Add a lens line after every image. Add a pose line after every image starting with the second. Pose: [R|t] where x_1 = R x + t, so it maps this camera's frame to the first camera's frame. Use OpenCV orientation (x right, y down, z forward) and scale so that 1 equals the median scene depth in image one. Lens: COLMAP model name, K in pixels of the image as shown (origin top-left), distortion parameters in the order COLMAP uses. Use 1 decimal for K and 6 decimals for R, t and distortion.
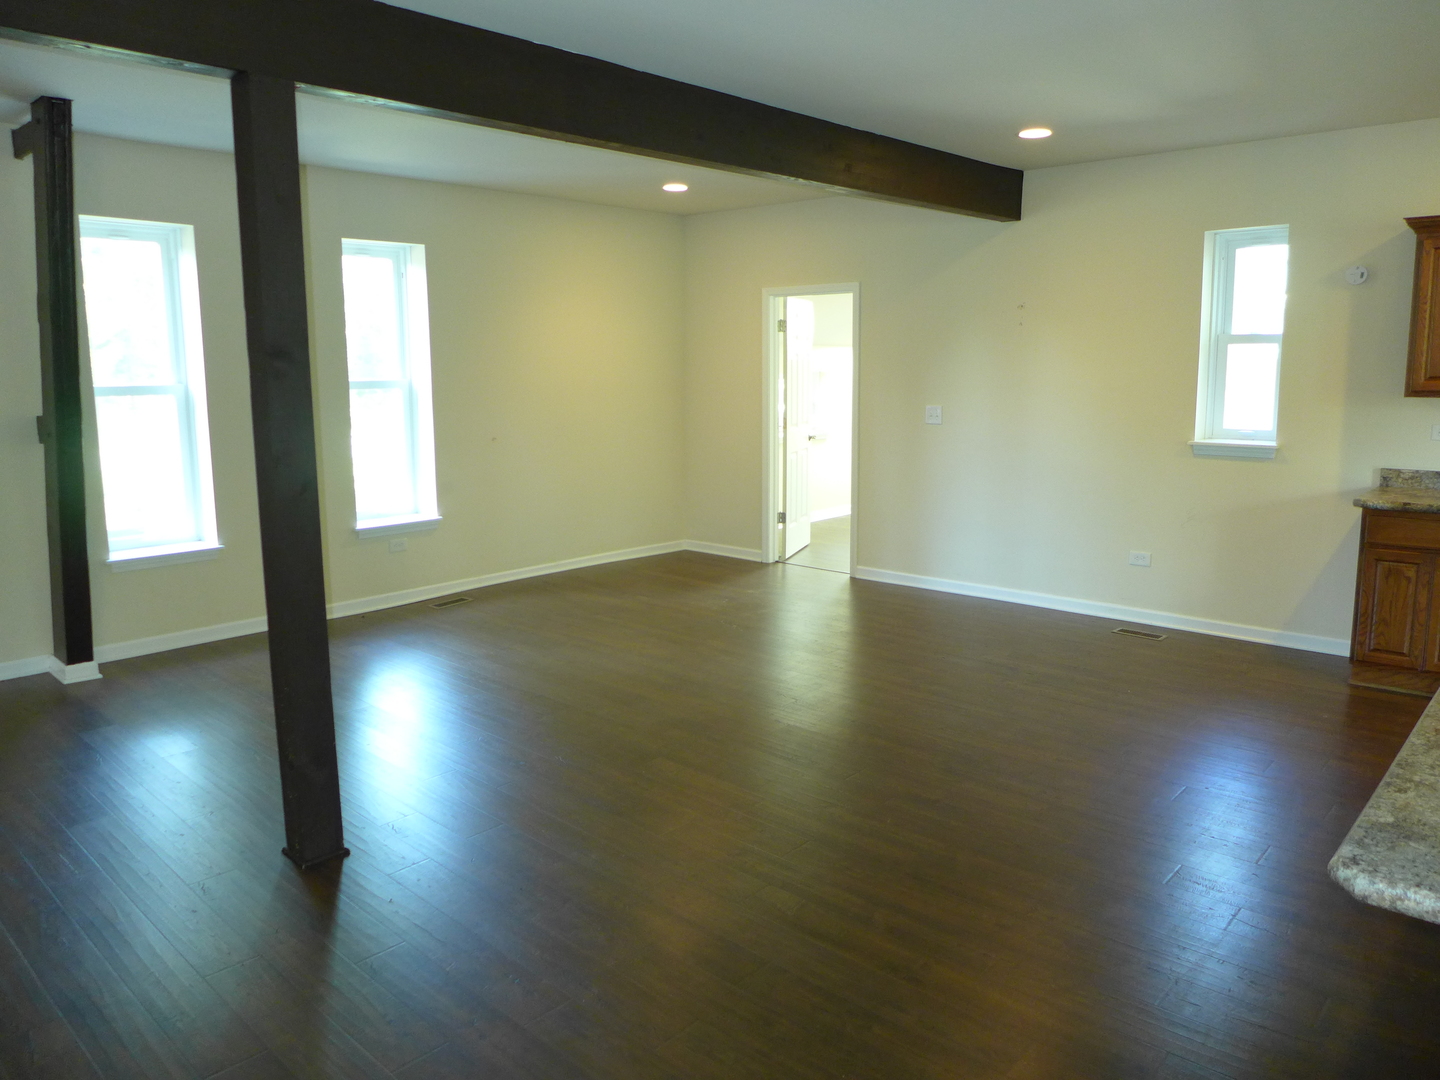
lens RADIAL K [[1025.5, 0, 719.5], [0, 1025.5, 535.0], [0, 0, 1]] dist [-0.053157, 0.009047]
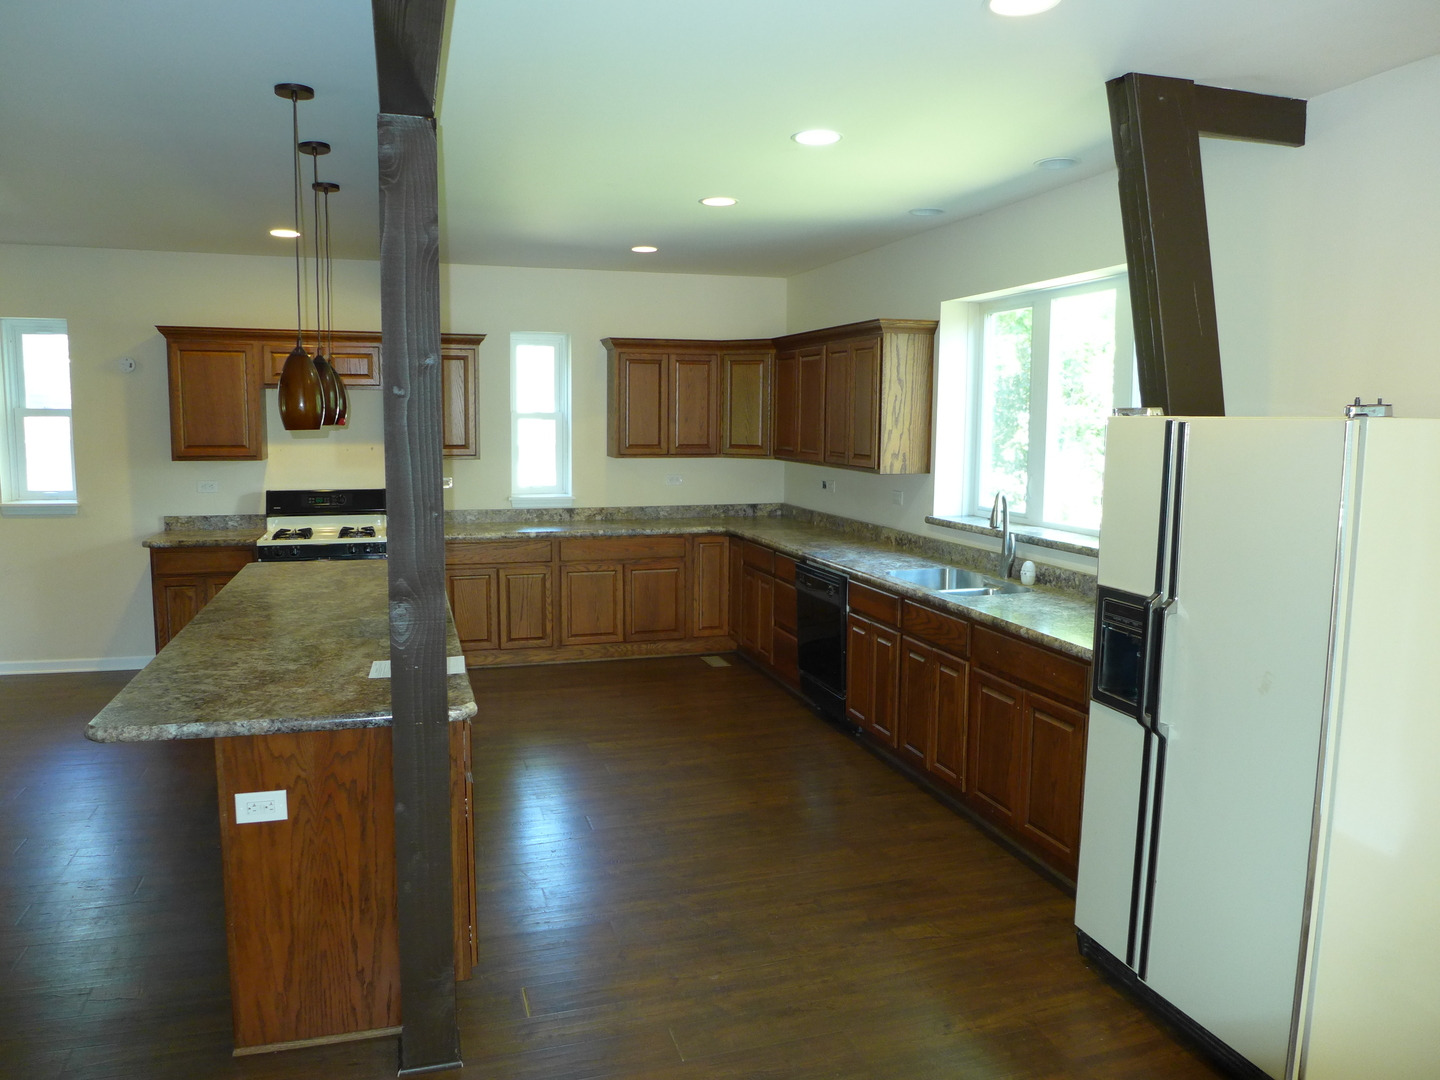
lens RADIAL K [[1025.5, 0, 722.0], [0, 1025.5, 534.5], [0, 0, 1]] dist [-0.053157, 0.009047]
pose [[0.498059, -0.079009, 0.863536, -0.096134], [0.124336, 0.992057, 0.019055, 0.020124], [-0.858183, 0.097878, 0.503927, -0.250885]]
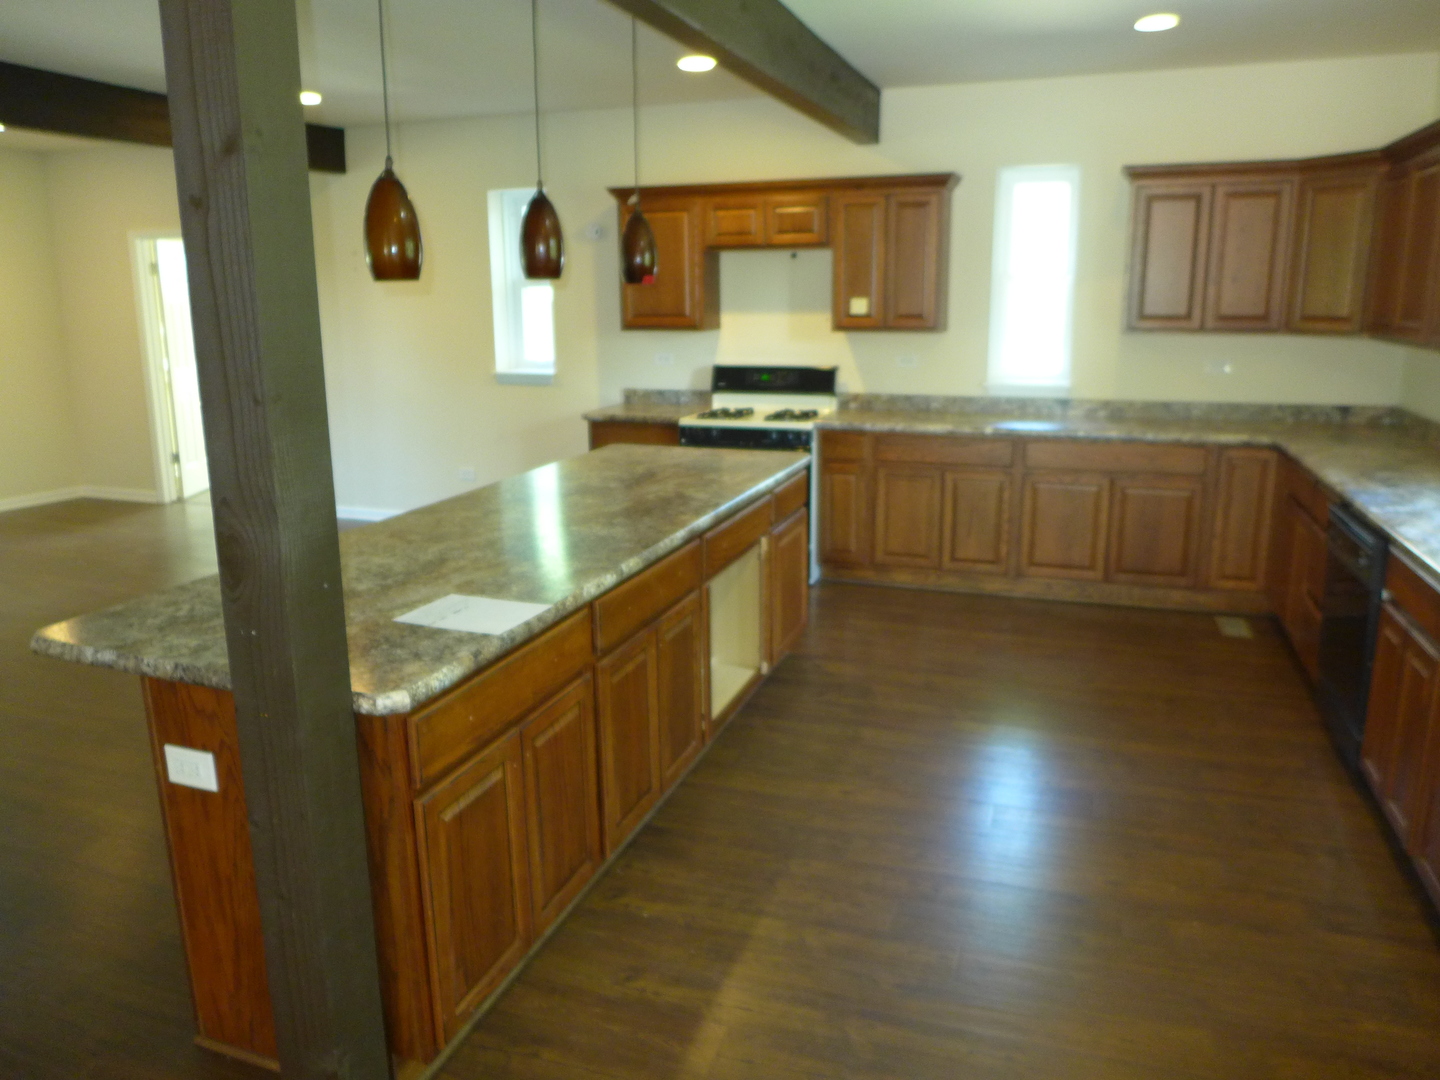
lens RADIAL K [[1025.5, 0, 714.4], [0, 1025.5, 542.1], [0, 0, 1]] dist [-0.053157, 0.009047]
pose [[0.919917, -0.084704, 0.382854, 0.256848], [0.058764, 0.995143, 0.078972, 0.029285], [-0.387684, -0.050150, 0.920427, -0.222617]]
